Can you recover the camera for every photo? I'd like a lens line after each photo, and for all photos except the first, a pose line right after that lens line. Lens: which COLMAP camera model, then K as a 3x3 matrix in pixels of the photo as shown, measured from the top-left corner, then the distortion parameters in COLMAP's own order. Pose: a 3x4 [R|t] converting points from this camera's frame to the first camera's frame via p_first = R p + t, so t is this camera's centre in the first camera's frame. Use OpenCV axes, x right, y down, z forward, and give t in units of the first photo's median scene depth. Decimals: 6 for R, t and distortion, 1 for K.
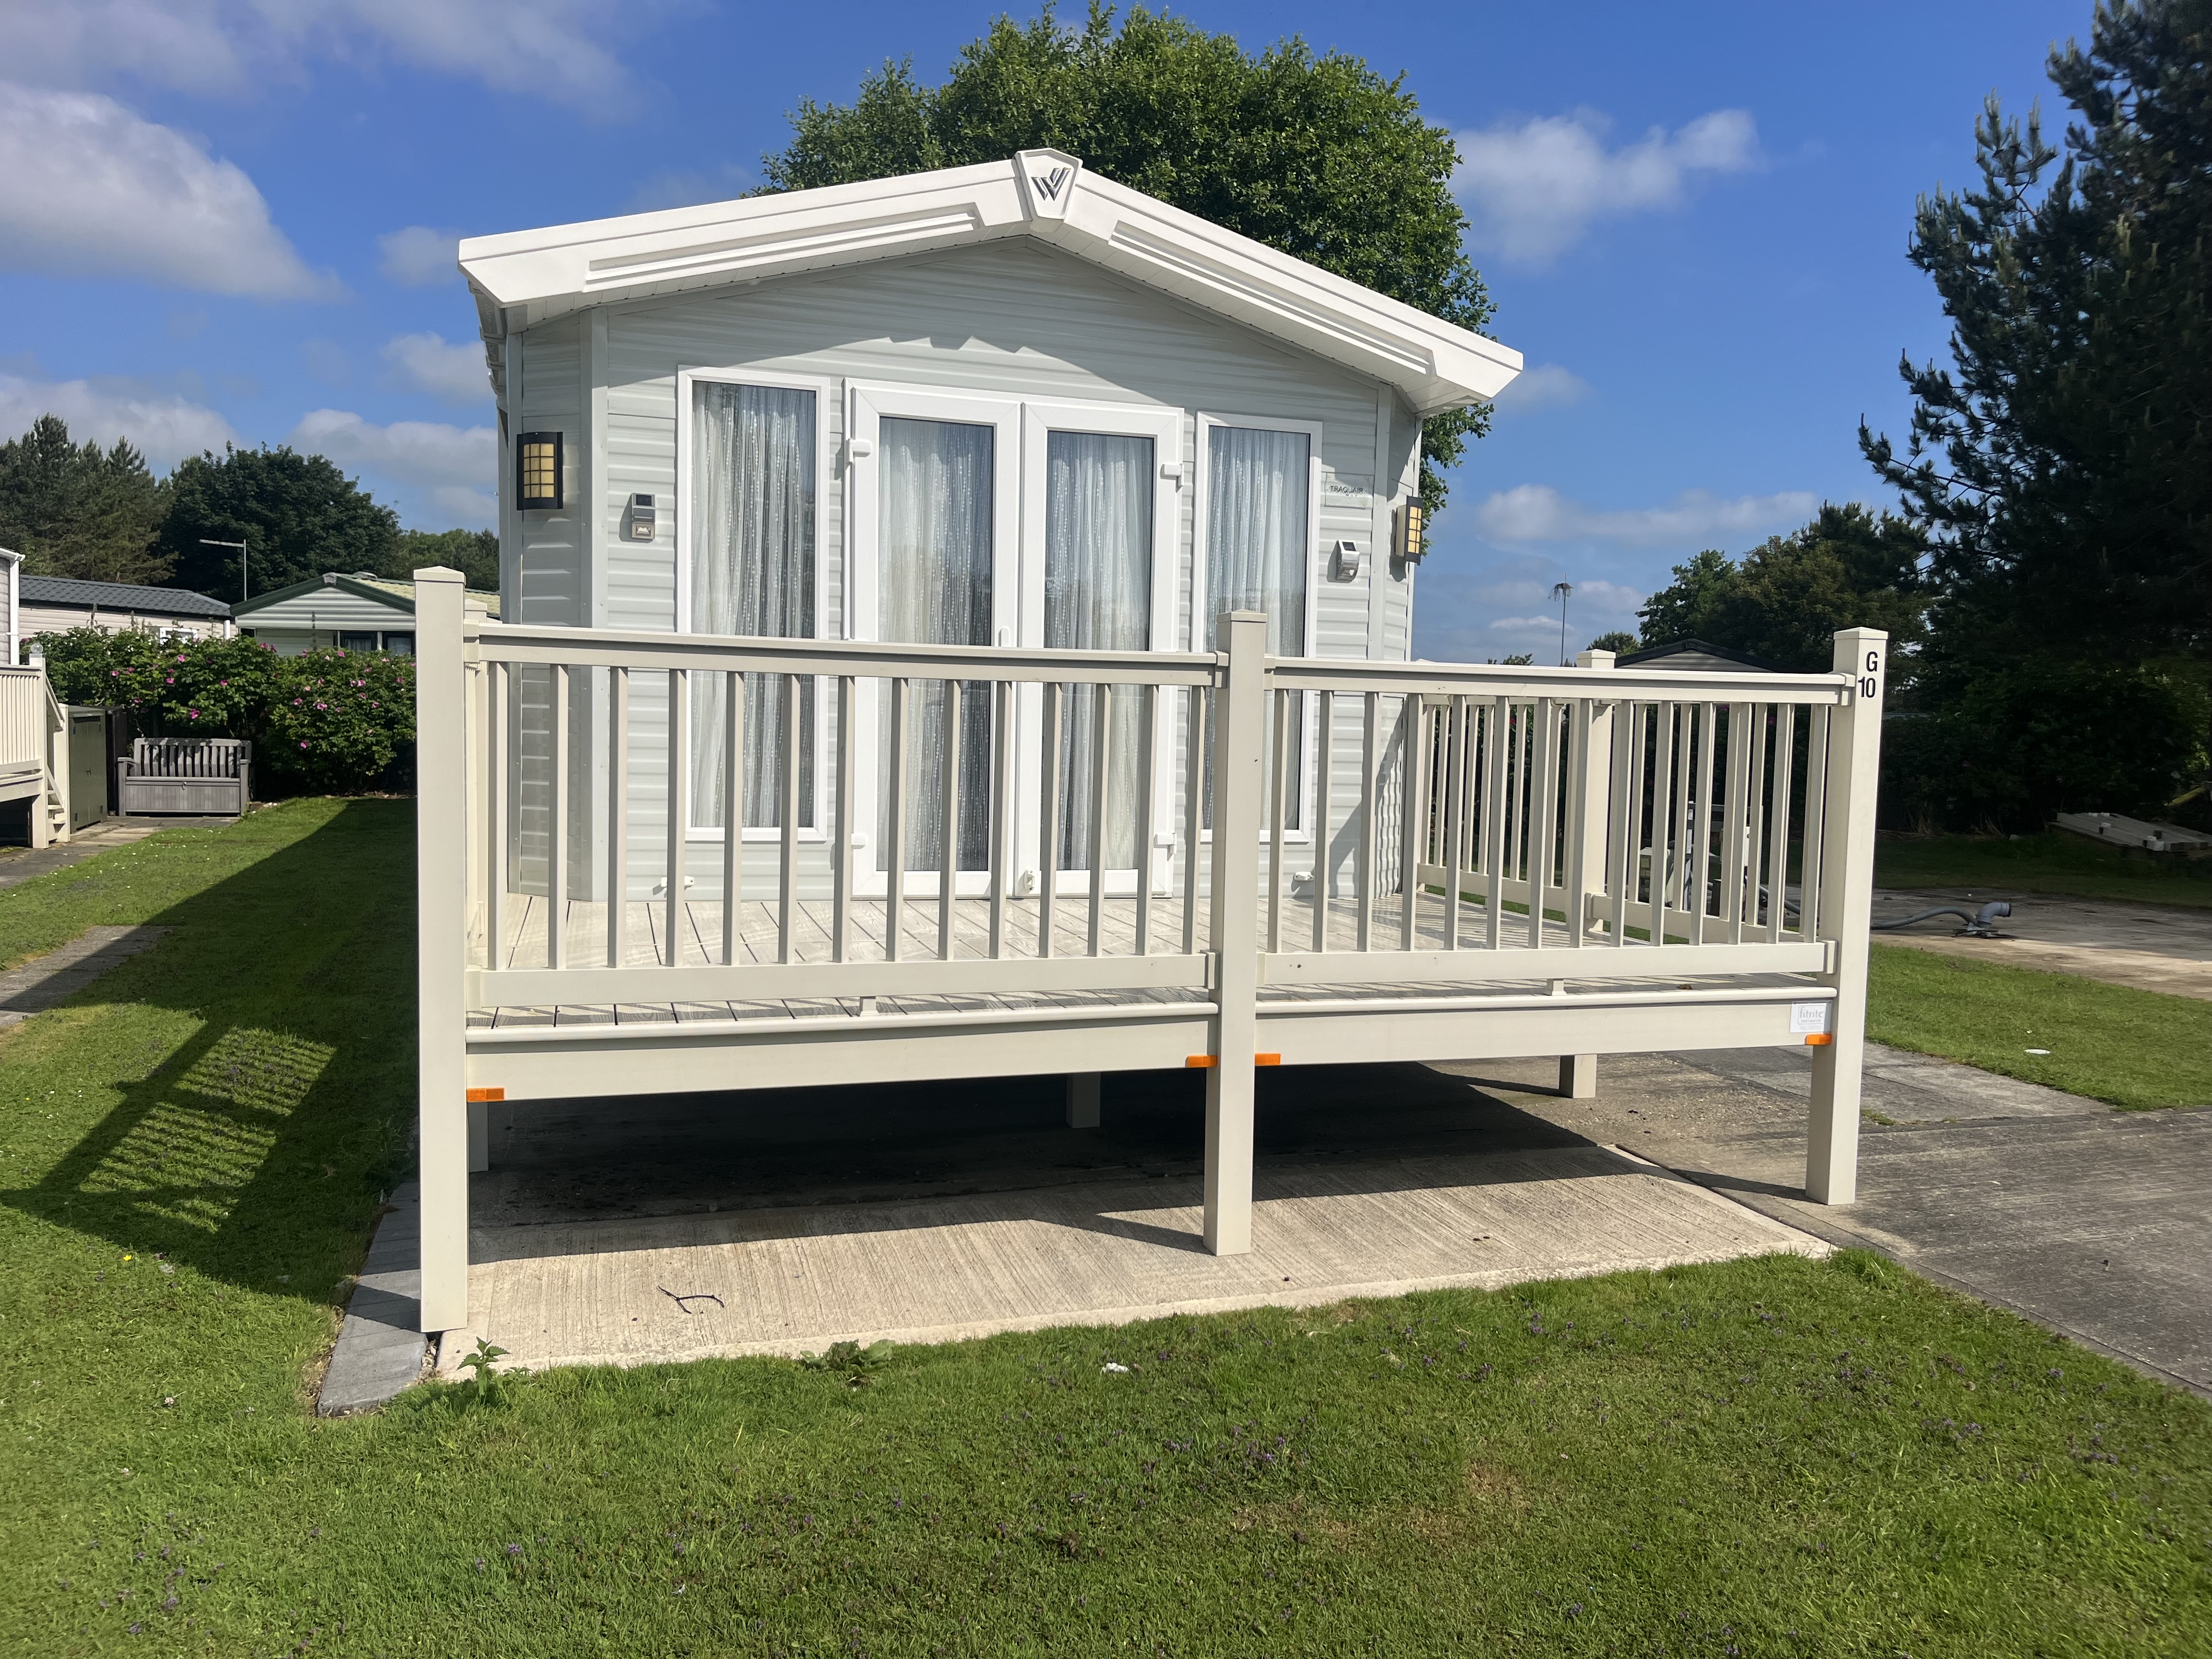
lens RADIAL K [[1614.6, 0, 1118.4], [0, 1614.6, 829.6], [0, 0, 1]] dist [0.048685, -0.003001]
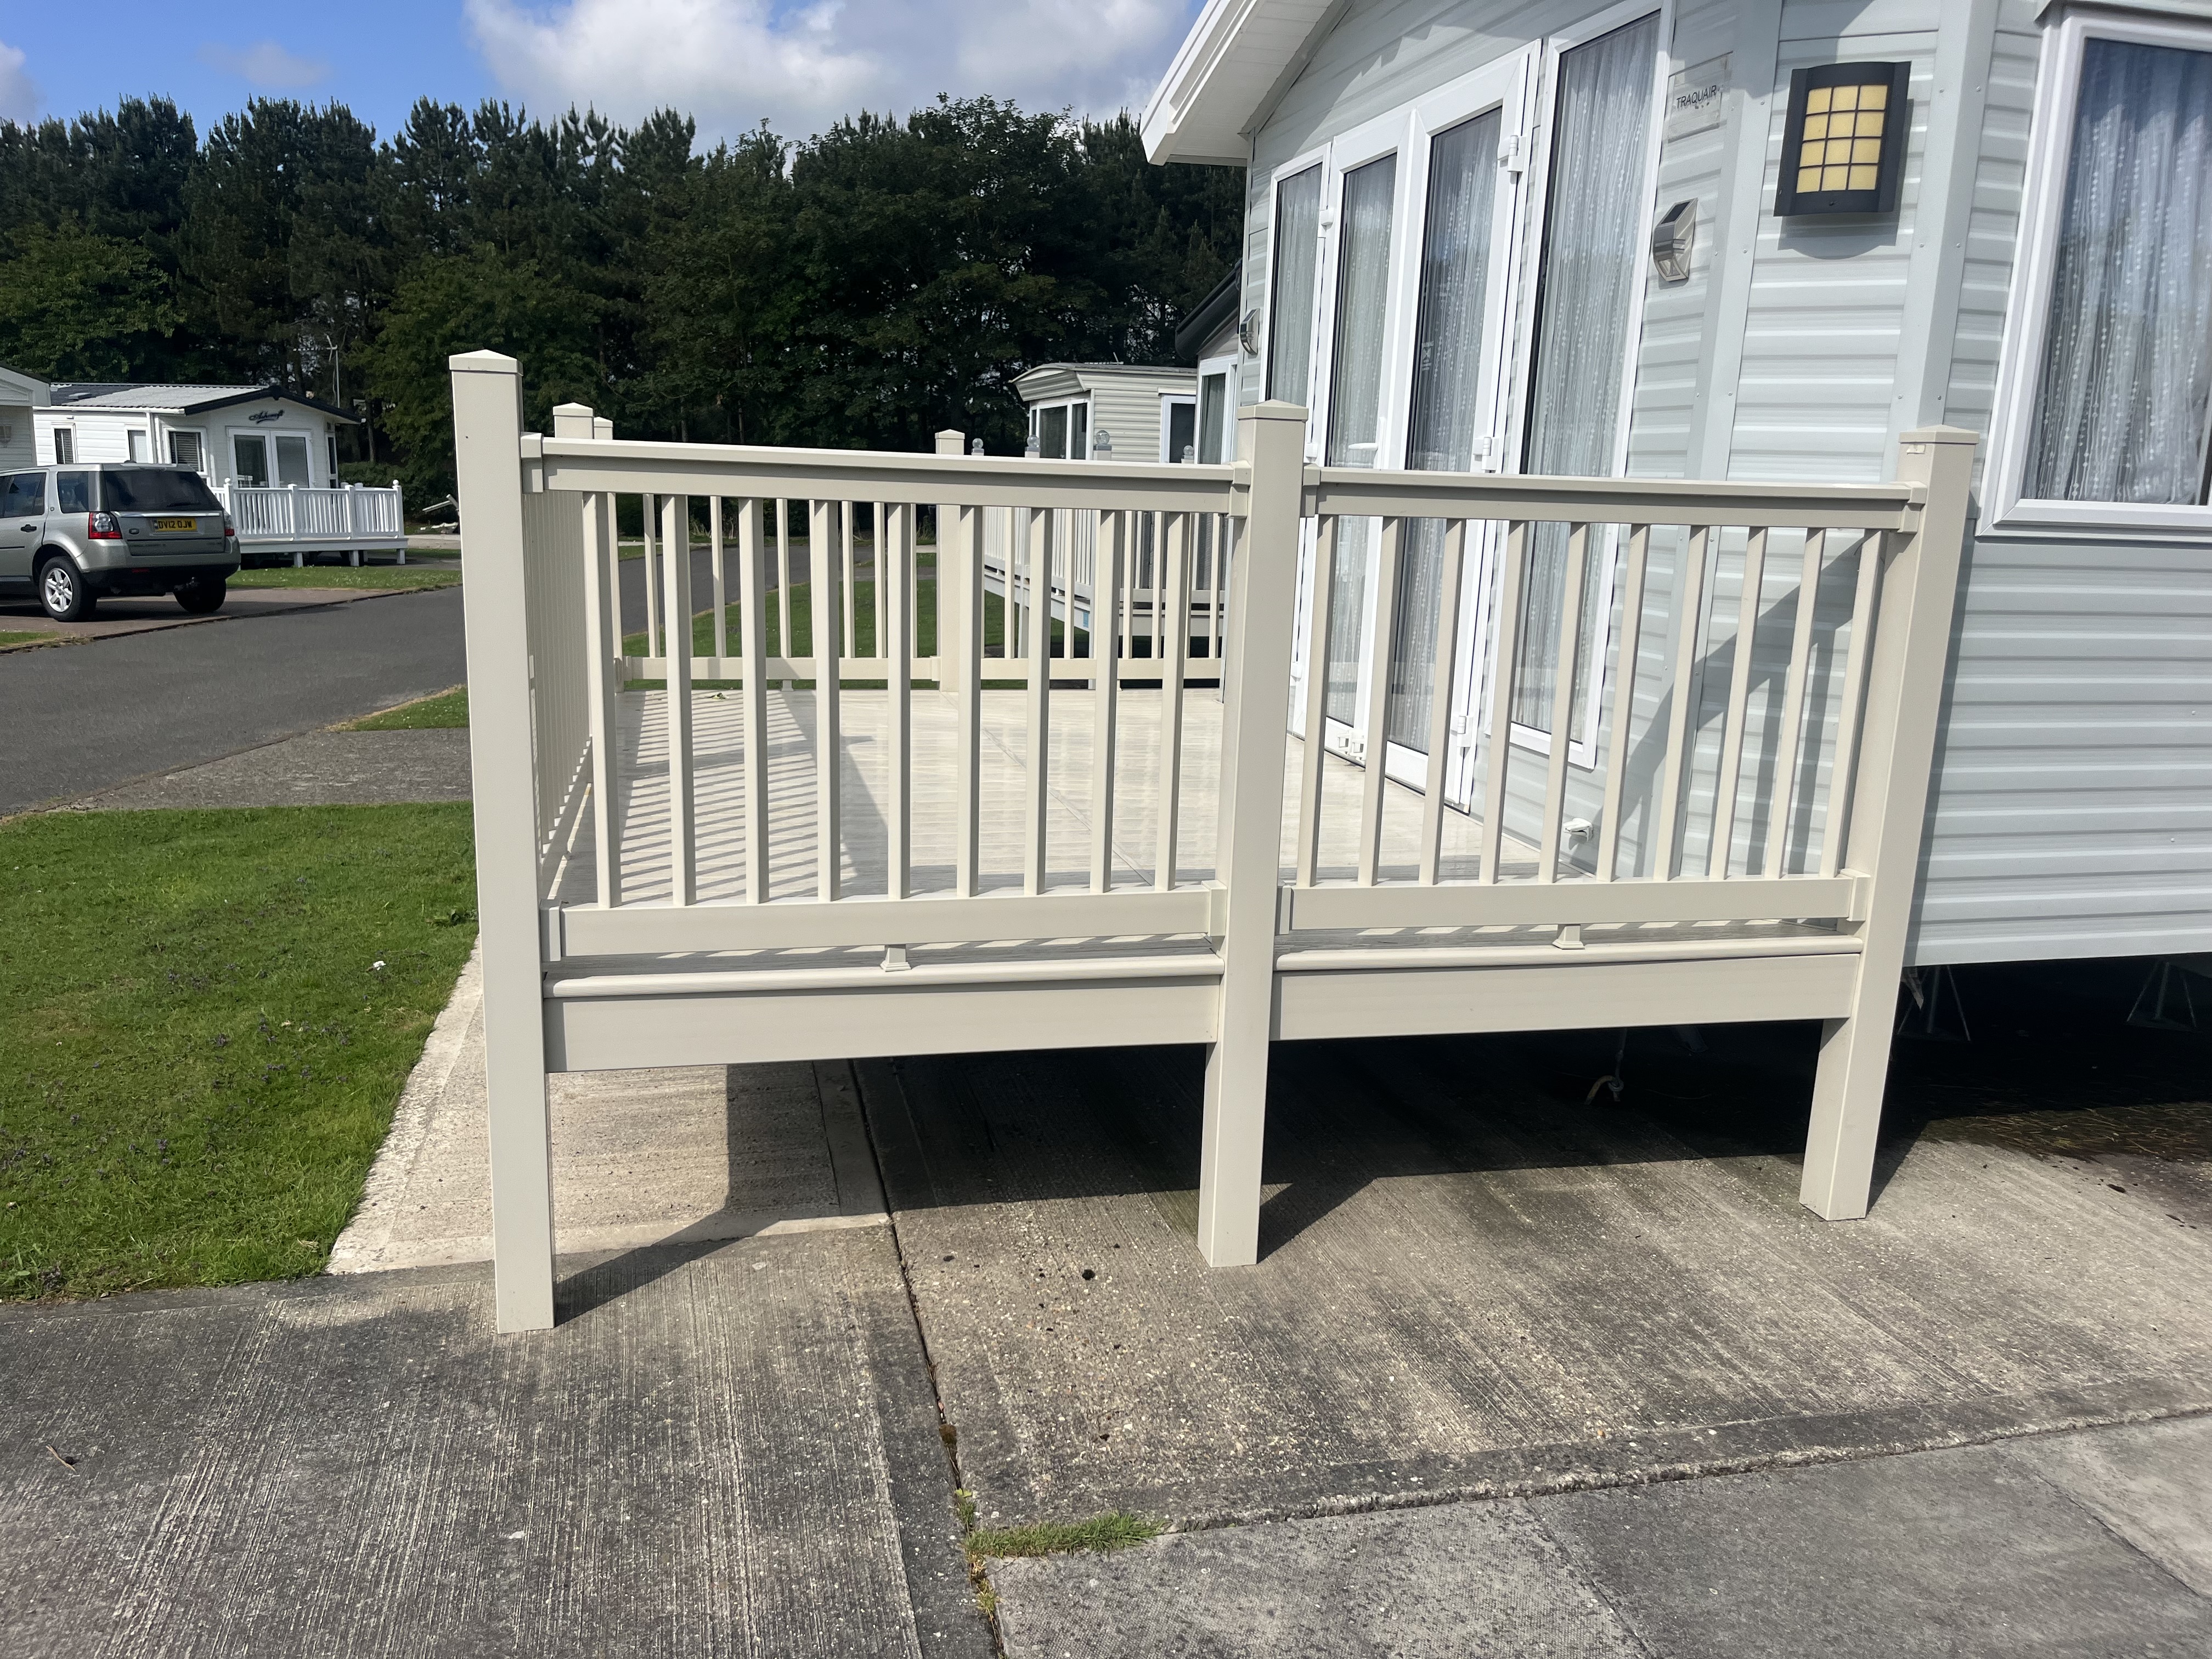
lens RADIAL K [[1614.6, 0, 1118.4], [0, 1614.6, 829.6], [0, 0, 1]] dist [0.048685, -0.003001]
pose [[-0.058837, 0.196415, -0.978754, 1.037823], [-0.085144, 0.975892, 0.200959, -0.109006], [0.994630, 0.095159, -0.040695, 1.276965]]
